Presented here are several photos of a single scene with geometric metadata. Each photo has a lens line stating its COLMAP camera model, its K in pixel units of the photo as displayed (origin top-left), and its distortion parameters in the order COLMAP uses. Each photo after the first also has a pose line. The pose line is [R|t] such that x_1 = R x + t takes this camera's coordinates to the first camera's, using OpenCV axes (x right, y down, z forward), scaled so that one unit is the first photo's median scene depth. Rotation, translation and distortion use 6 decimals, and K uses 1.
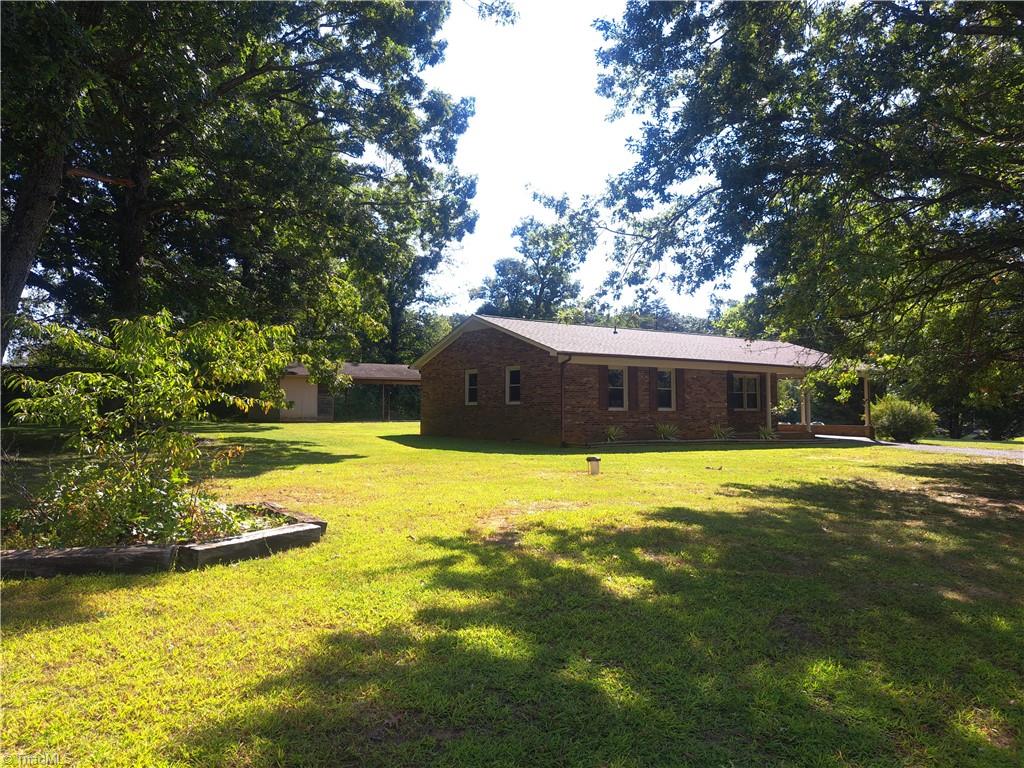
lens RADIAL K [[977.1, 0, 512.0], [0, 977.1, 384.0], [0, 0, 1]] dist [-0.001131, -0.011108]
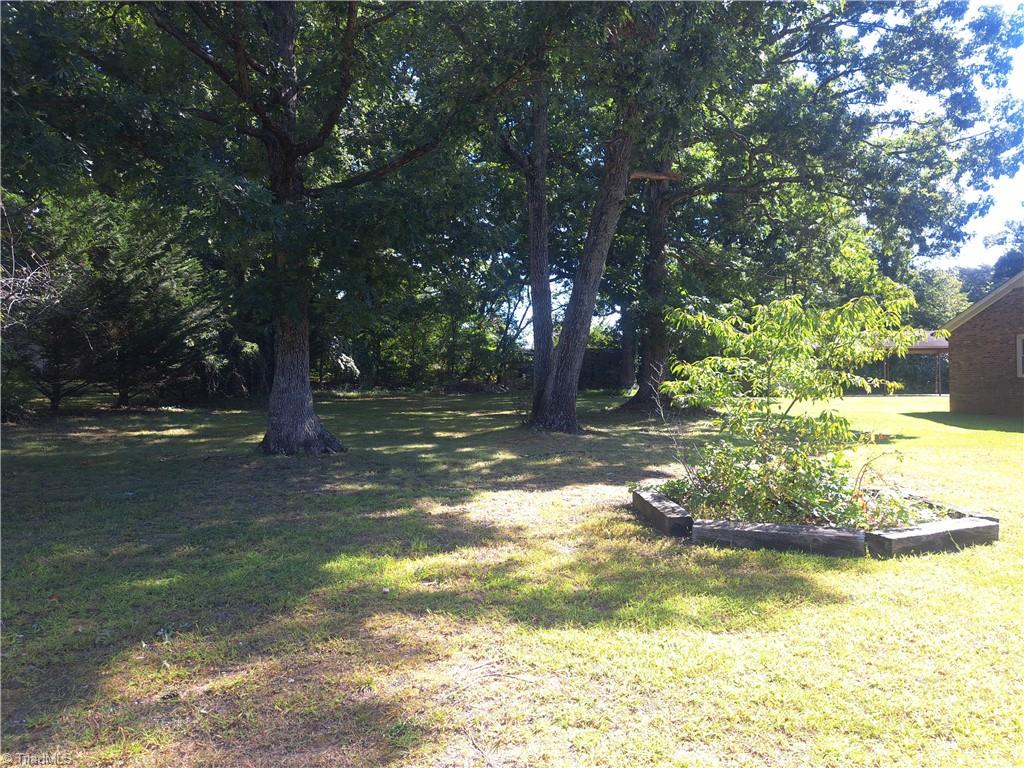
lens RADIAL K [[977.1, 0, 512.0], [0, 977.1, 384.0], [0, 0, 1]] dist [-0.001131, -0.011108]
pose [[0.677497, -0.016790, -0.735334, 0.262486], [0.022576, 0.999743, -0.002027, 0.019277], [0.735179, -0.015227, 0.677702, 0.131435]]
